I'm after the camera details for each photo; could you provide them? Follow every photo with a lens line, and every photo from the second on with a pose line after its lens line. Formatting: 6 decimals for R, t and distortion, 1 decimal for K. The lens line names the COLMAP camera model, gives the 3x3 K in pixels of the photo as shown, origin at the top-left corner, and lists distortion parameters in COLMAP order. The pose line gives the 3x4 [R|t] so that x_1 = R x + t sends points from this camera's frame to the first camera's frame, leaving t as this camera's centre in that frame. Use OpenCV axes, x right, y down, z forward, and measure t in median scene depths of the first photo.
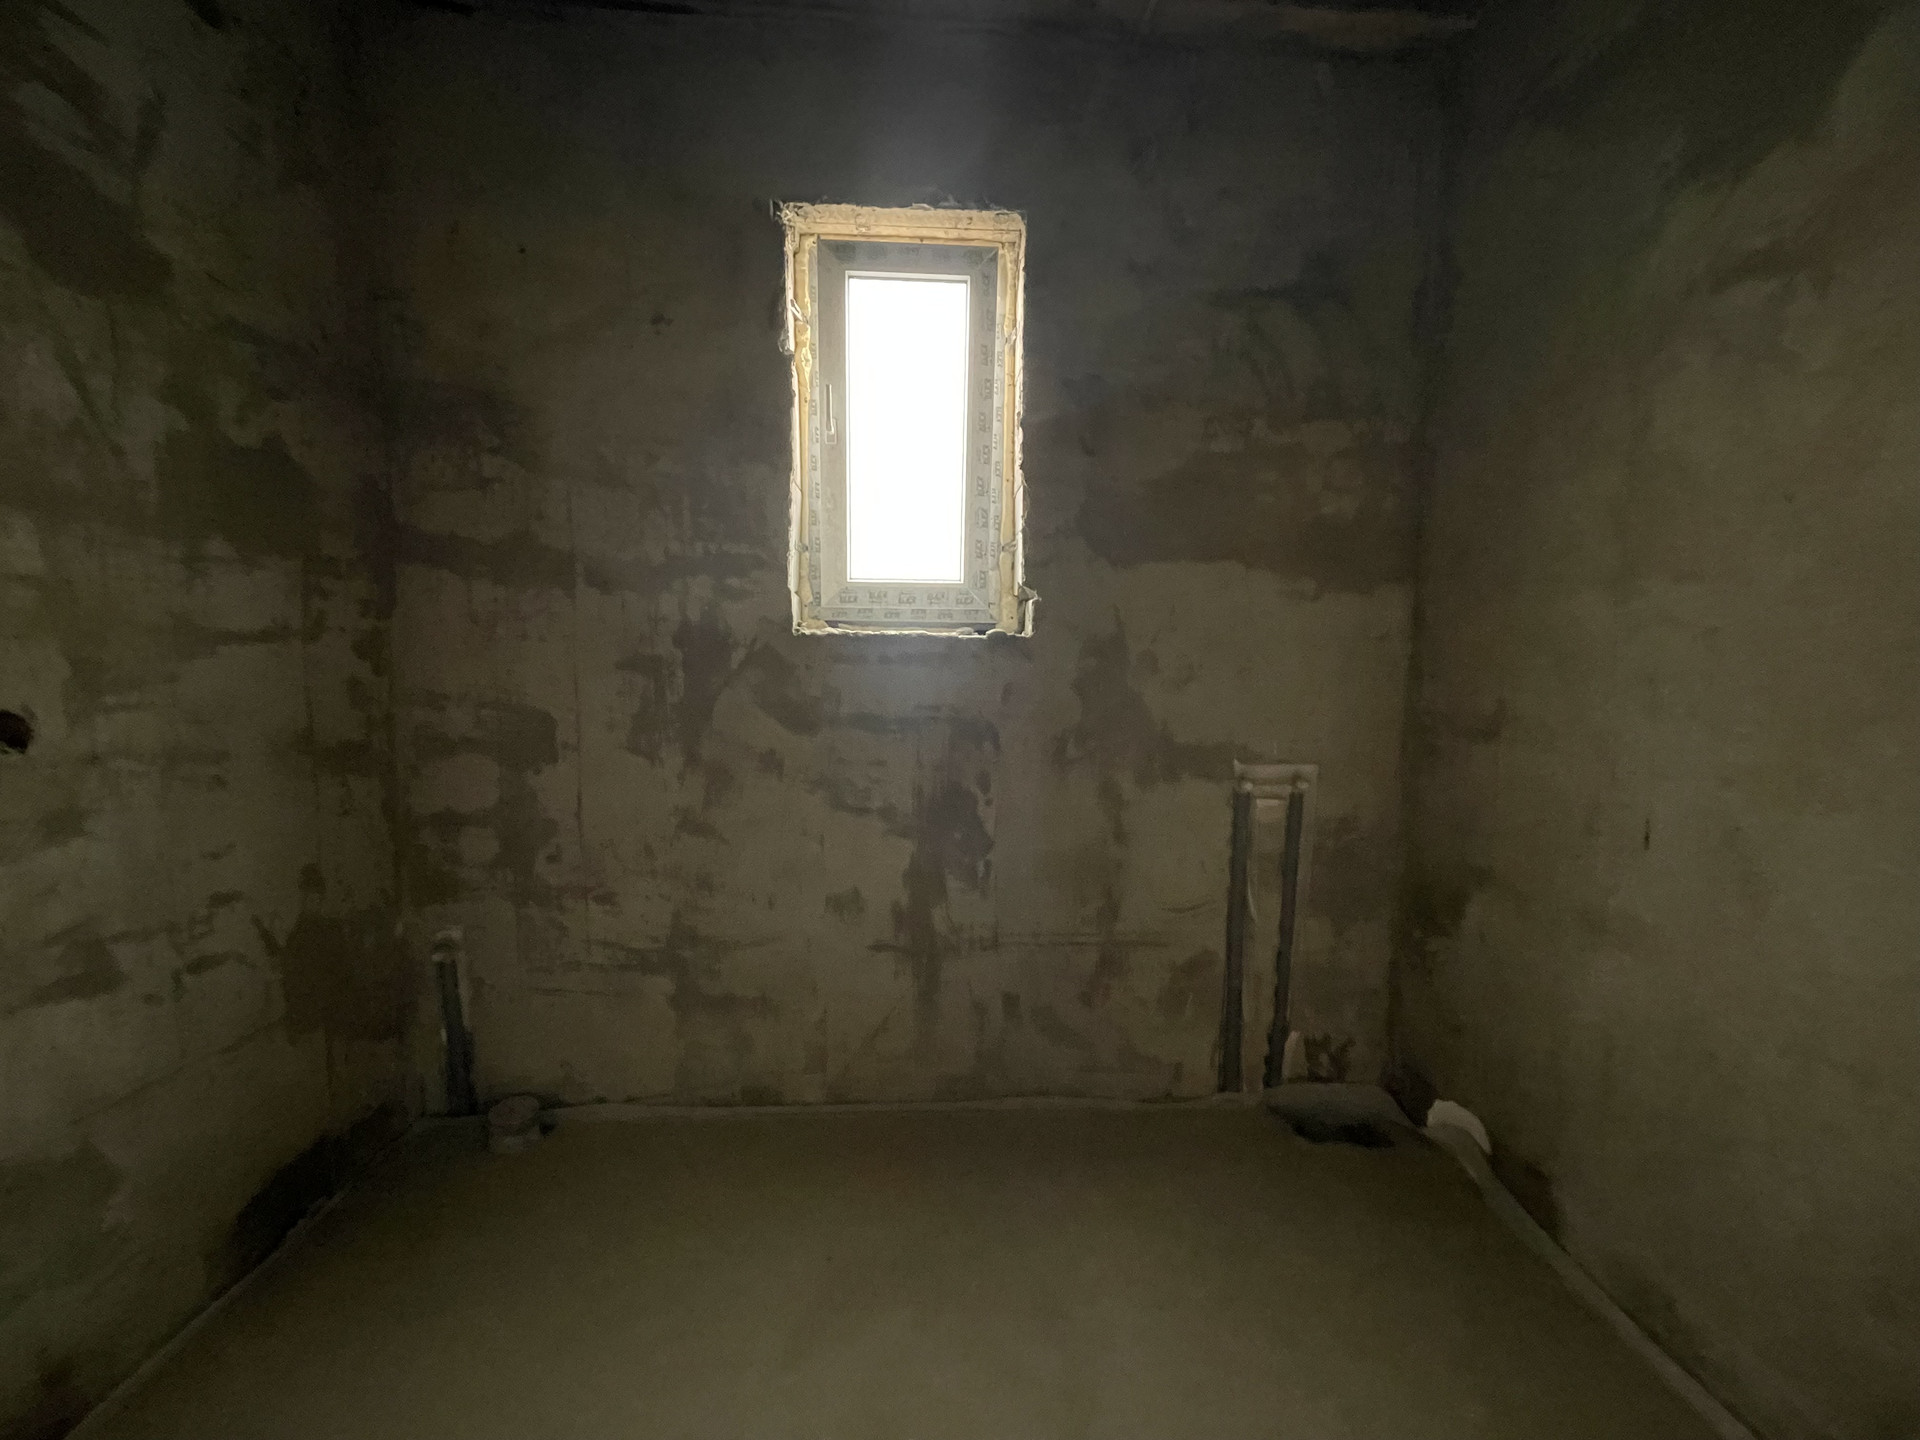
lens RADIAL K [[770.3, 0, 951.7], [0, 770.3, 712.1], [0, 0, 1]] dist [-0.000419, 0.000186]
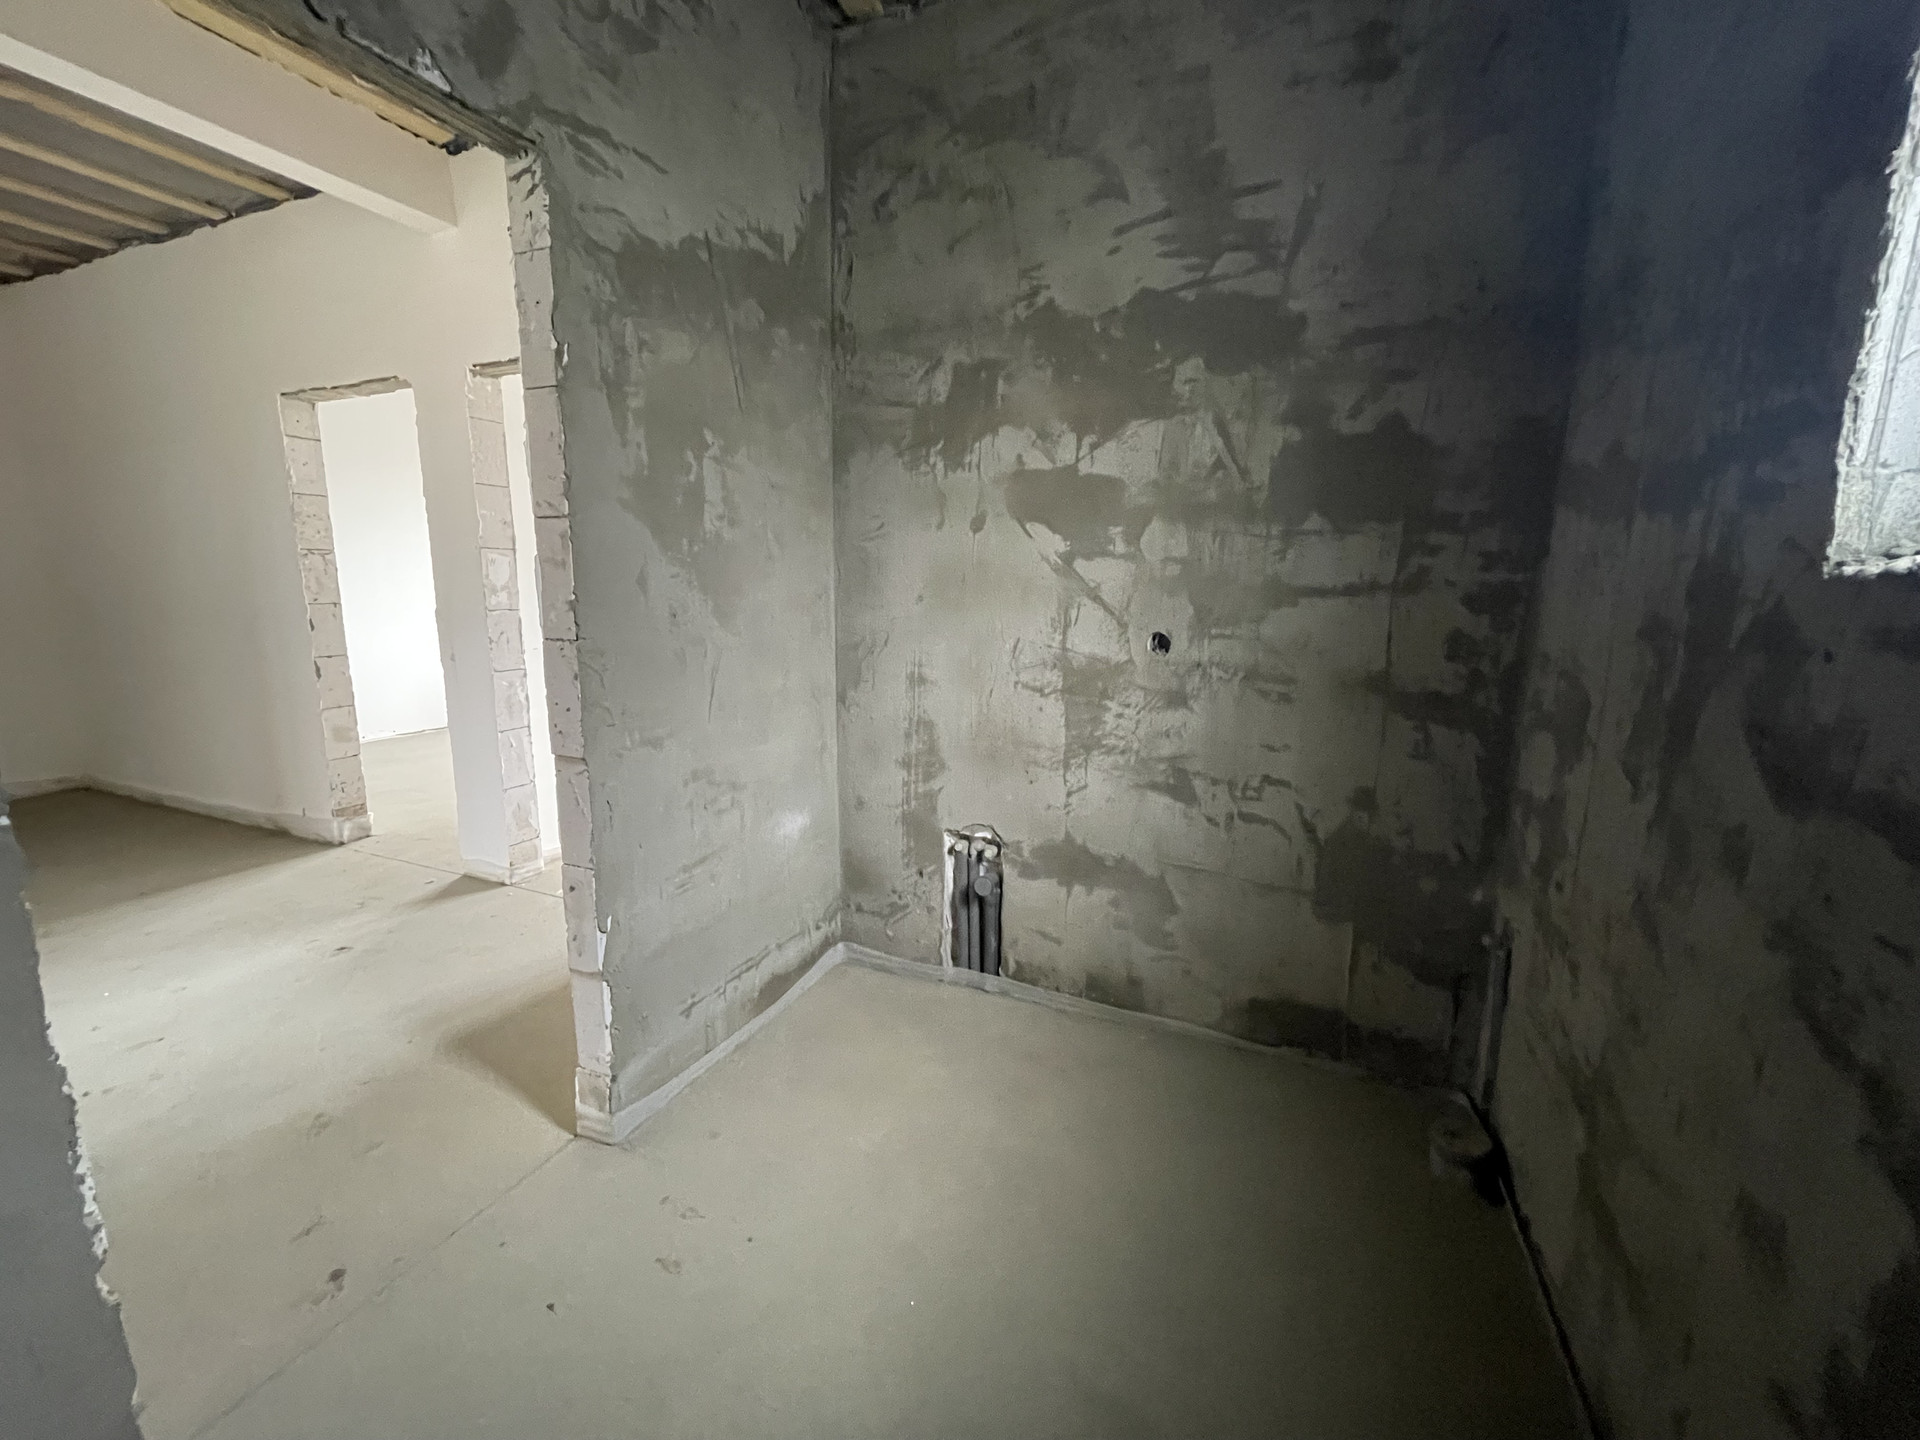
lens RADIAL K [[770.3, 0, 951.7], [0, 770.3, 712.1], [0, 0, 1]] dist [-0.000419, 0.000186]
pose [[-0.432641, 0.132253, -0.891813, 0.530448], [-0.086007, 0.978616, 0.186850, -0.090097], [0.897454, 0.157541, -0.412015, 1.033424]]
